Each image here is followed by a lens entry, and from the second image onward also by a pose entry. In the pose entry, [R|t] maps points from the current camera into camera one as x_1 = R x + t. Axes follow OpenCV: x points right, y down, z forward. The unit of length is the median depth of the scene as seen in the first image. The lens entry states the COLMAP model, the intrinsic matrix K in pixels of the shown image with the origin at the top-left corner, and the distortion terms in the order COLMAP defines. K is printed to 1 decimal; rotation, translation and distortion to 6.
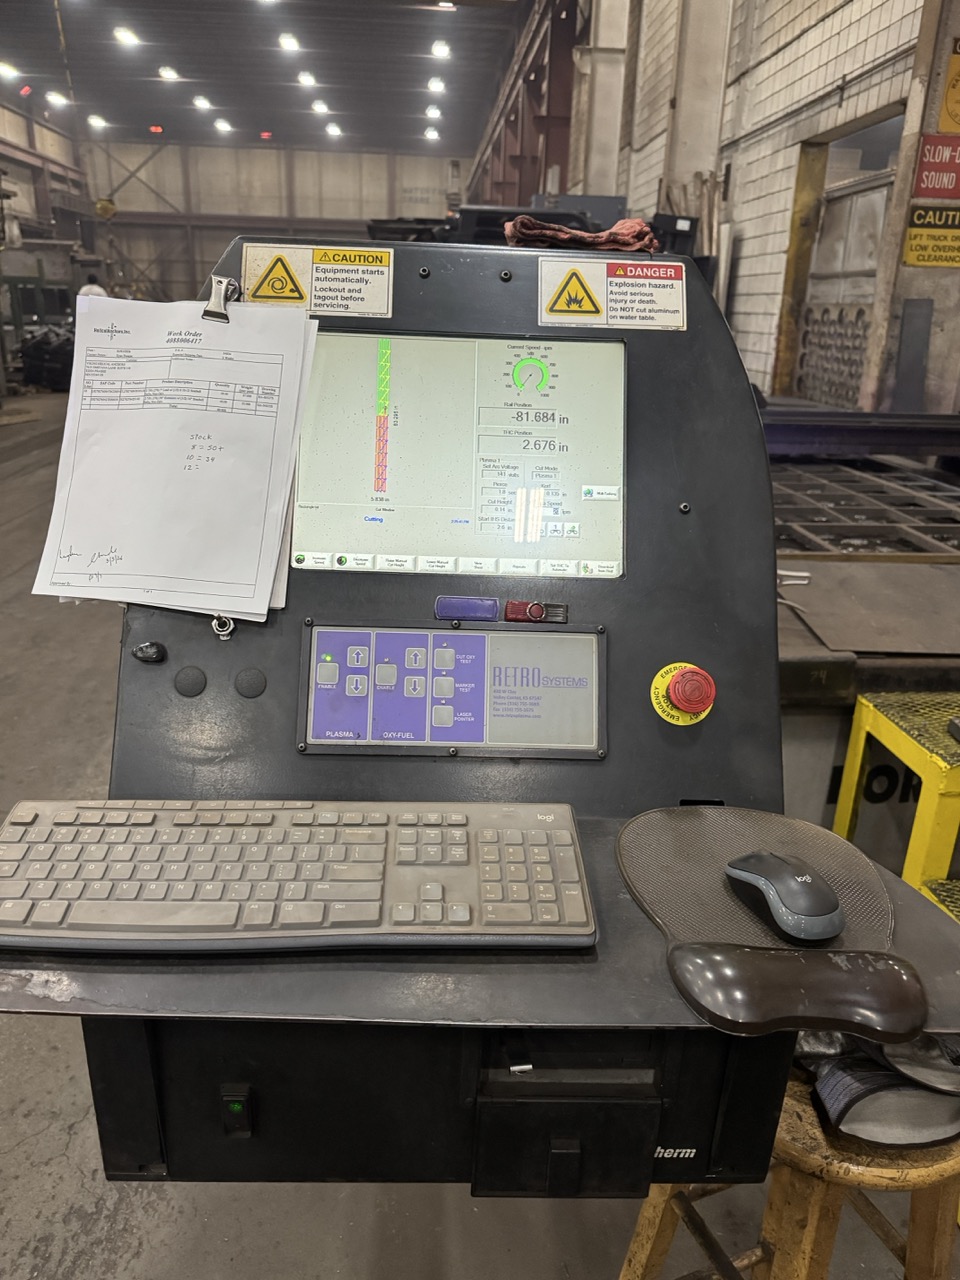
lens RADIAL K [[920.0, 0, 480.0], [0, 920.0, 640.0], [0, 0, 1]] dist [0.036699, -0.030491]
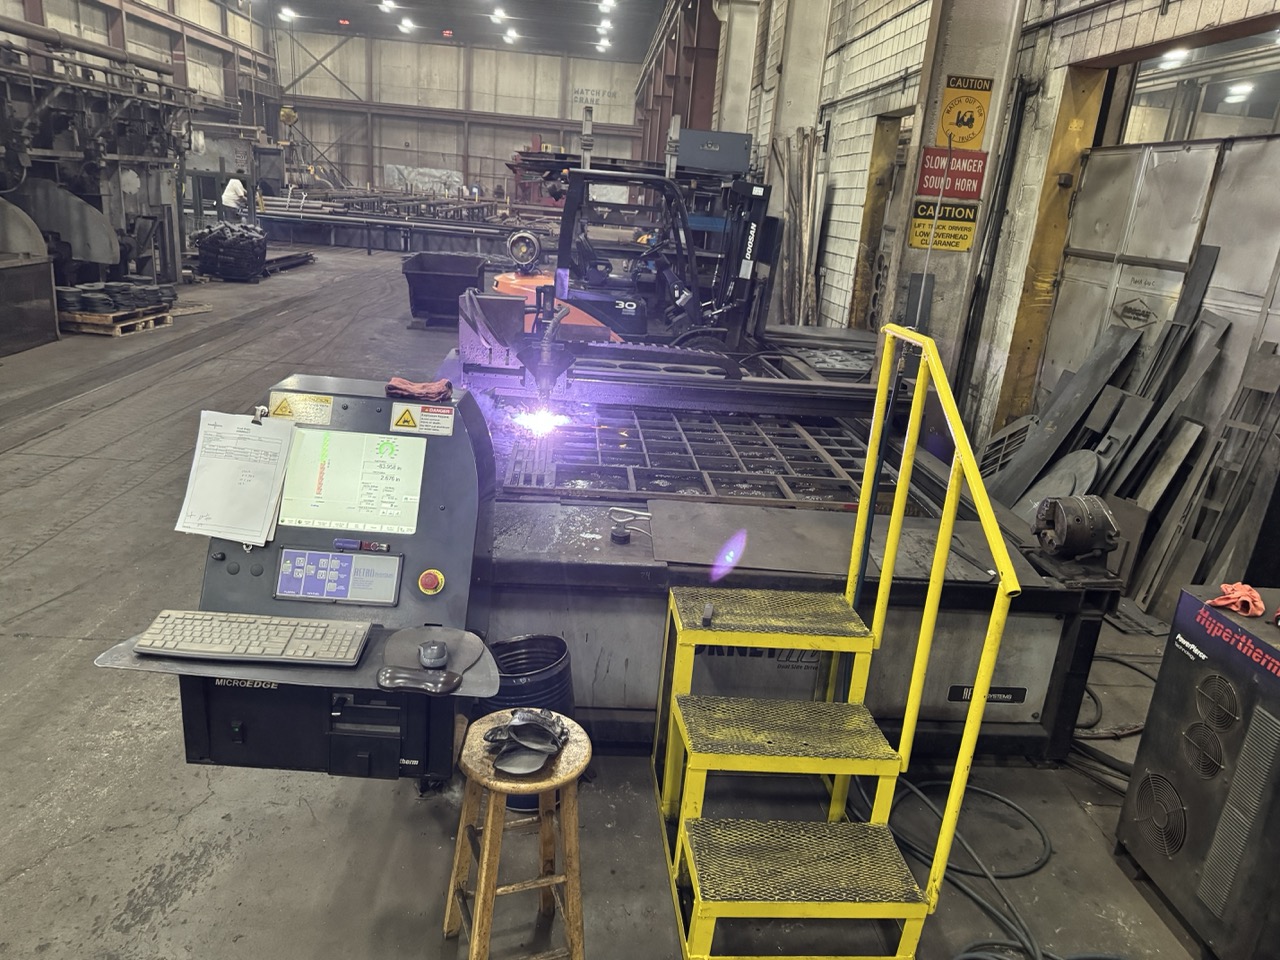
lens RADIAL K [[937.3, 0, 642.6], [0, 937.3, 476.1], [0, 0, 1]] dist [0.022419, -0.003118]
pose [[0.998803, 0.048551, -0.005961, 0.078828], [-0.048782, 0.997651, -0.048086, -0.013466], [0.003613, 0.048319, 0.998825, -0.154890]]
